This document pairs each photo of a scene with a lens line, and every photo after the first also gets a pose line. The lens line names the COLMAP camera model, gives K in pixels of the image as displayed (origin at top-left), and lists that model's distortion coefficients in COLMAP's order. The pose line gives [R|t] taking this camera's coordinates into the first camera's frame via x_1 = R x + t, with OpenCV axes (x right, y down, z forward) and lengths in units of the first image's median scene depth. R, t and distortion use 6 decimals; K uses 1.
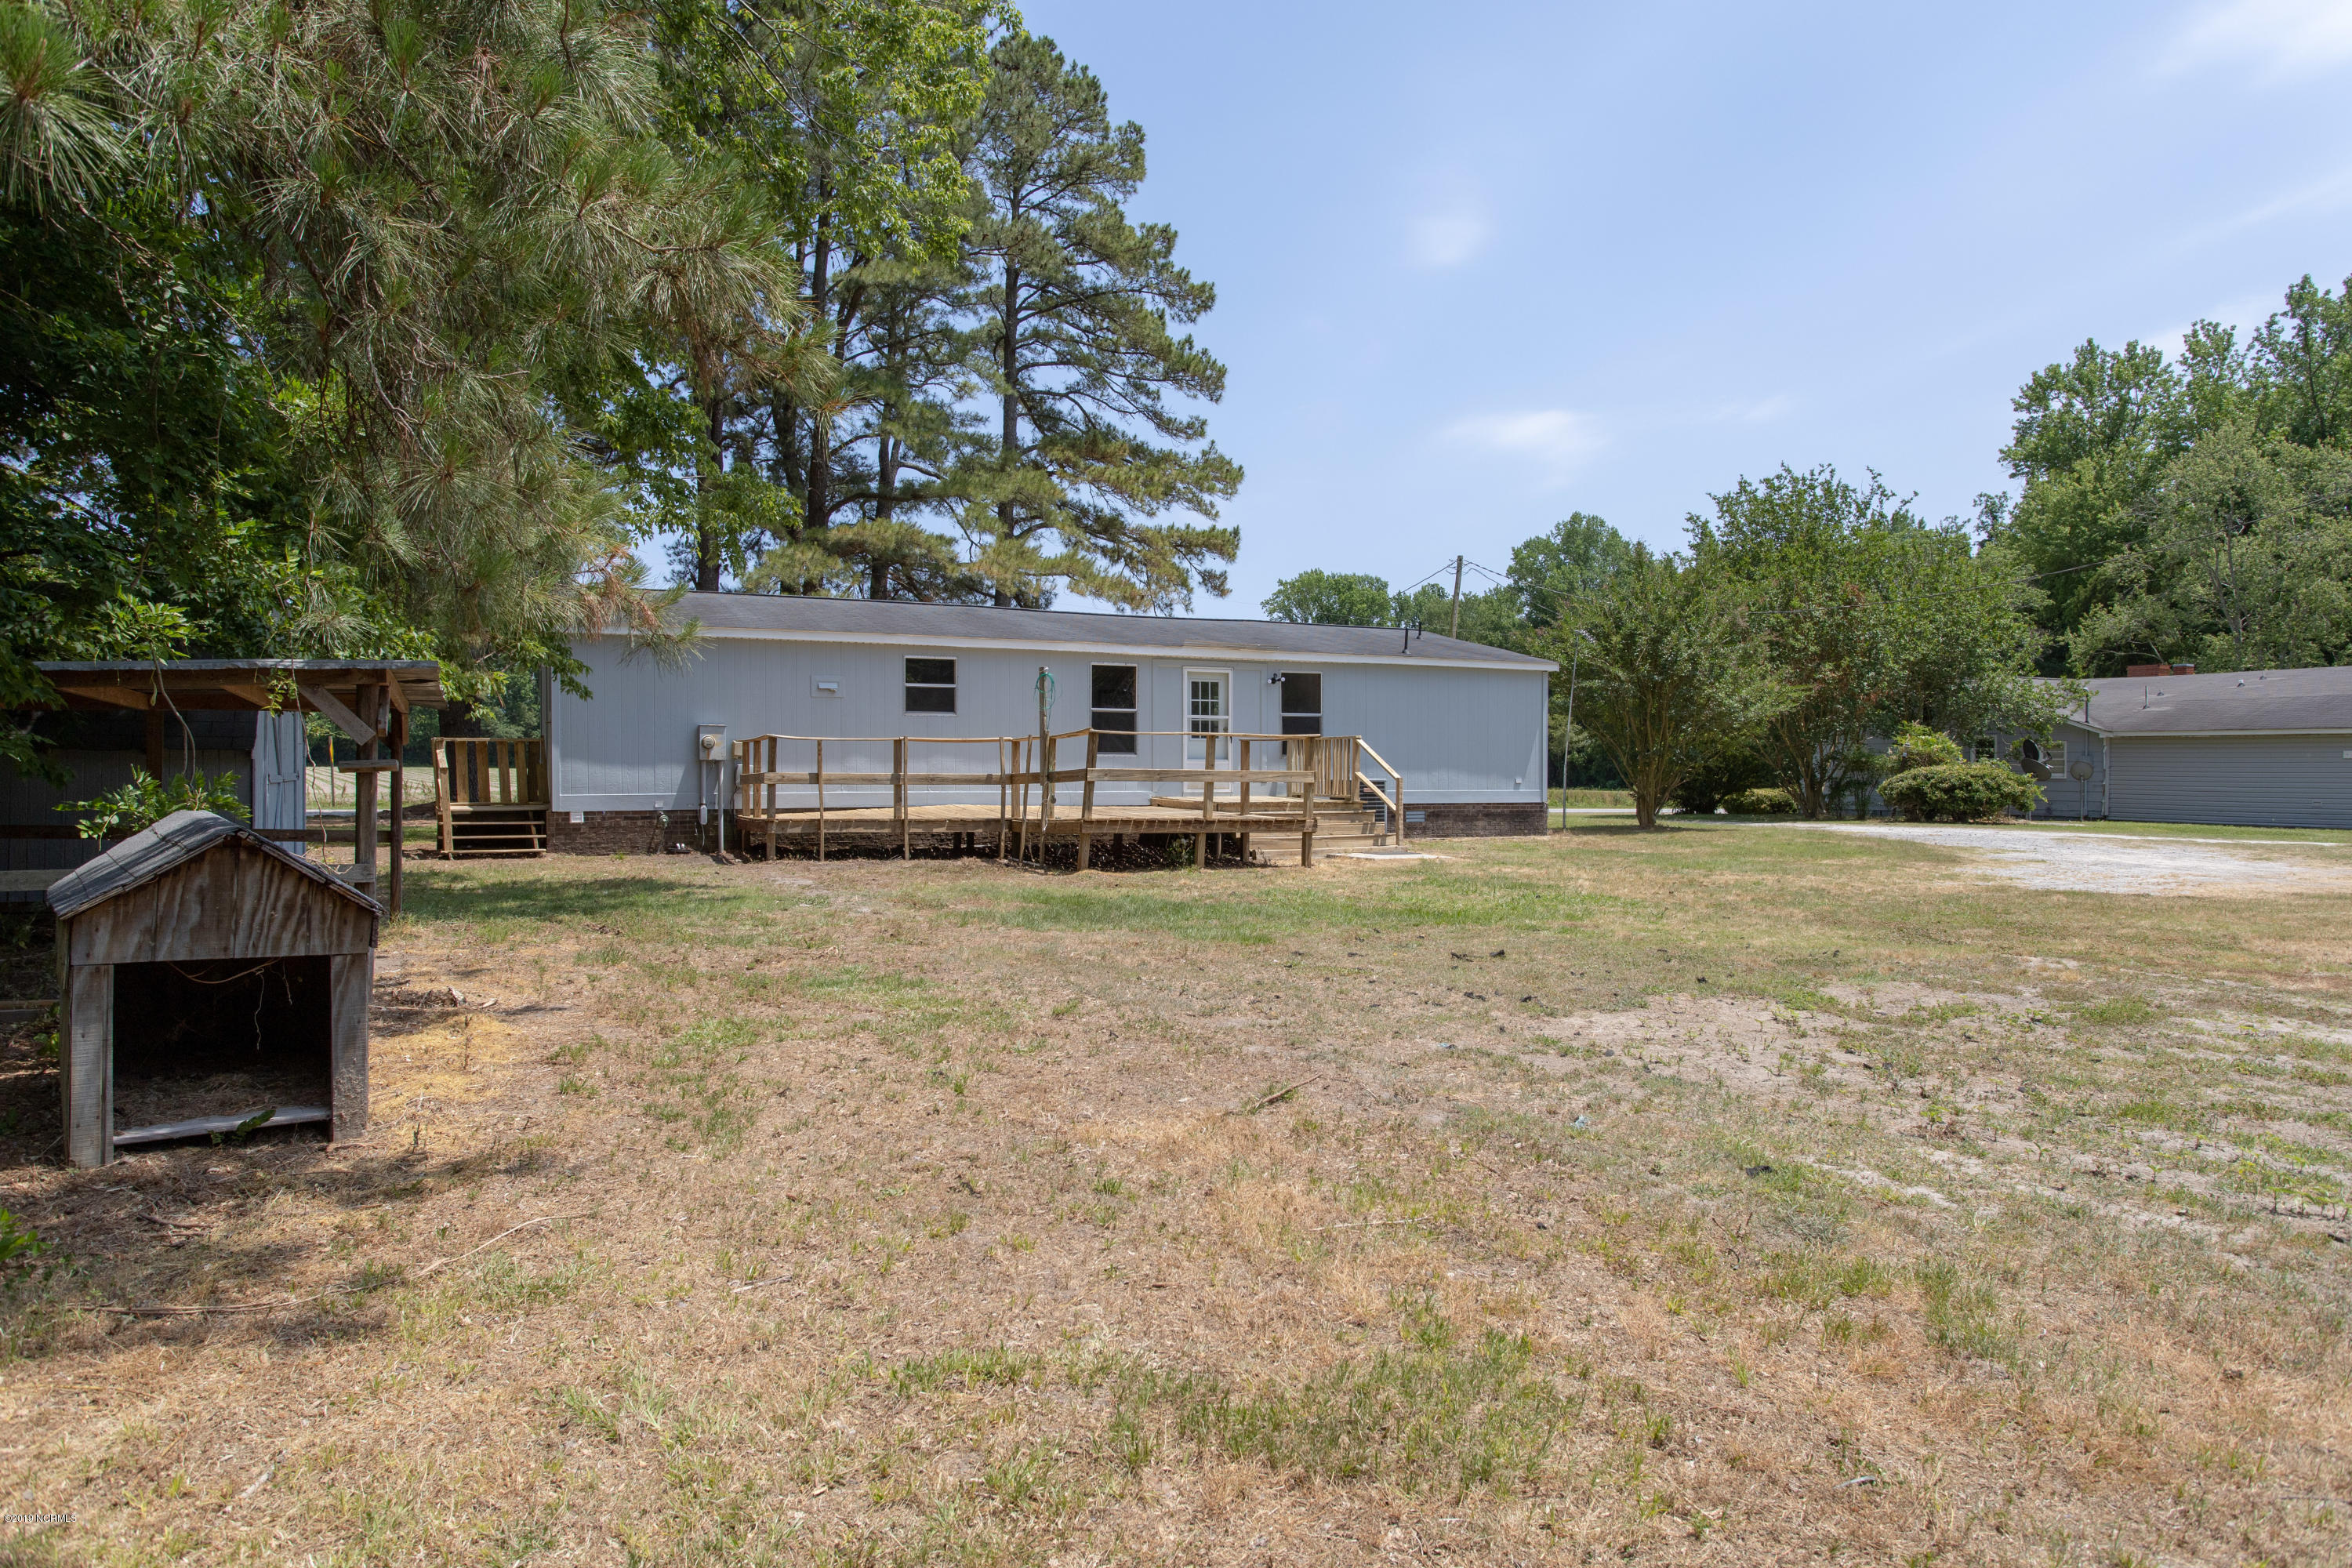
lens RADIAL K [[1438.6, 0, 1167.4], [0, 1438.6, 778.8], [0, 0, 1]] dist [-0.010036, 0.006257]
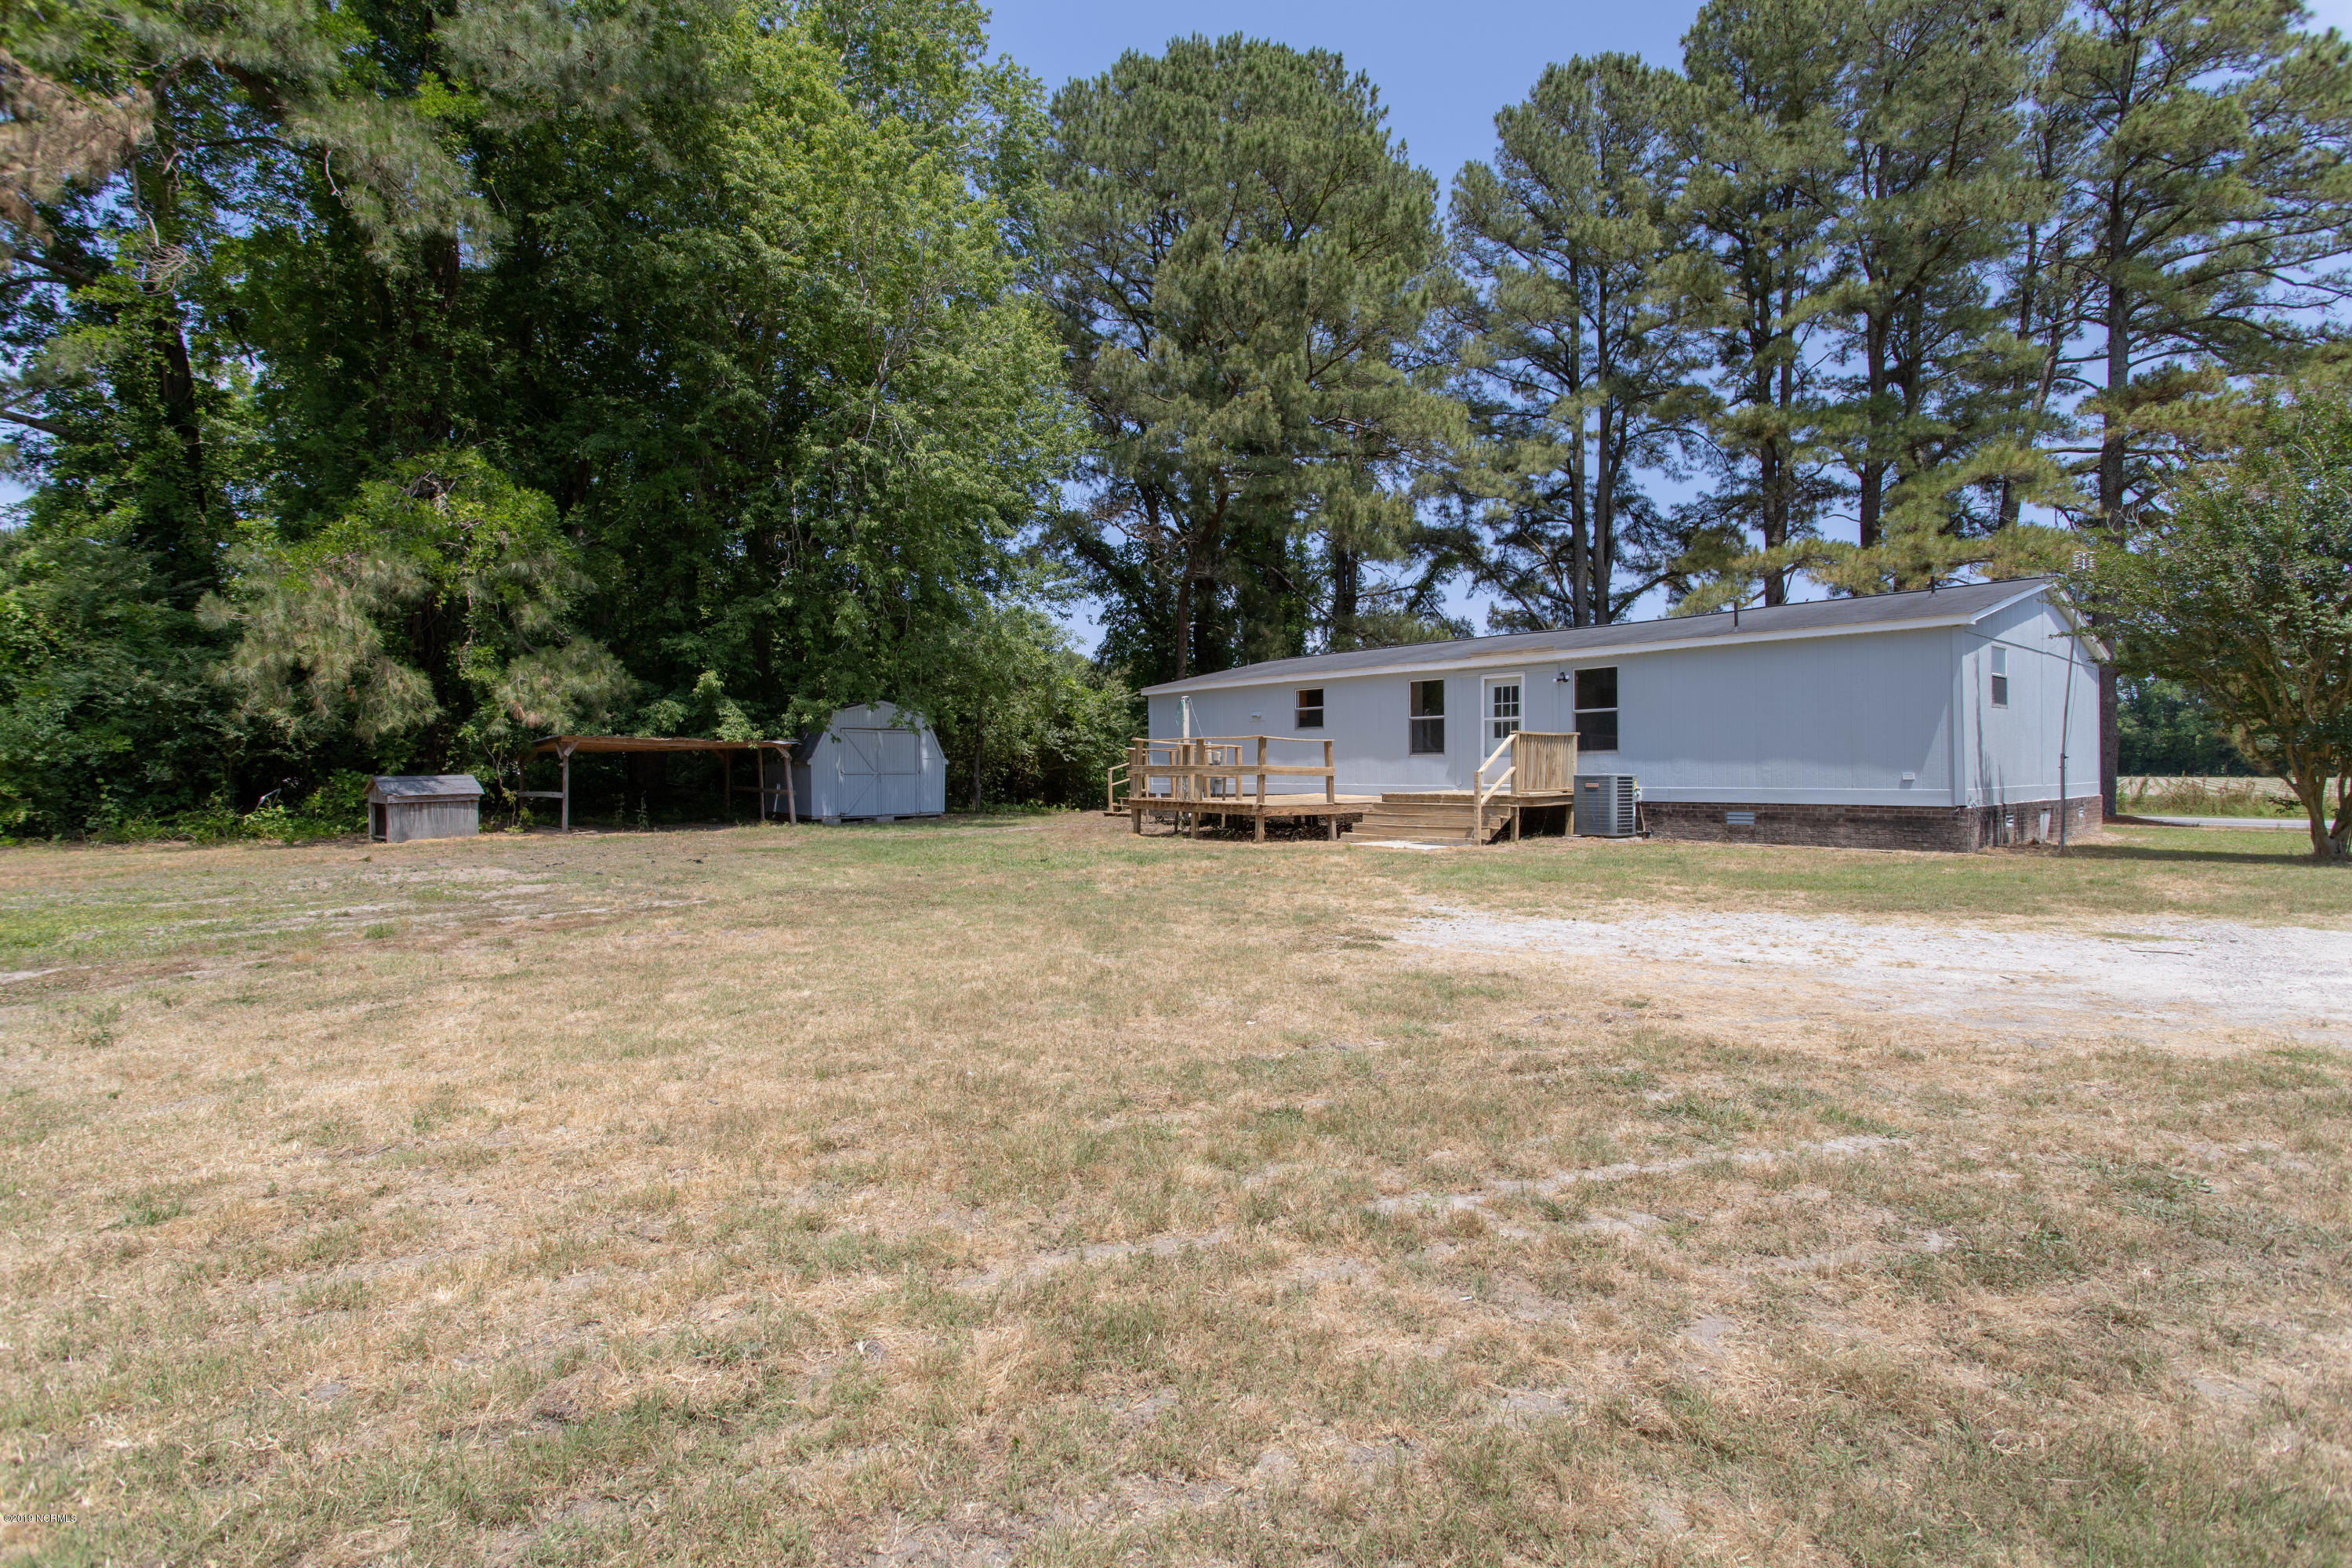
lens RADIAL K [[1118.7, 0, 1185.6], [0, 1118.7, 775.9], [0, 0, 1]] dist [-0.001731, 0.001718]
pose [[0.324703, -0.006668, -0.945792, 0.749853], [-0.005529, 0.999945, -0.008948, 0.009345], [0.945800, 0.008134, 0.324648, 0.497307]]
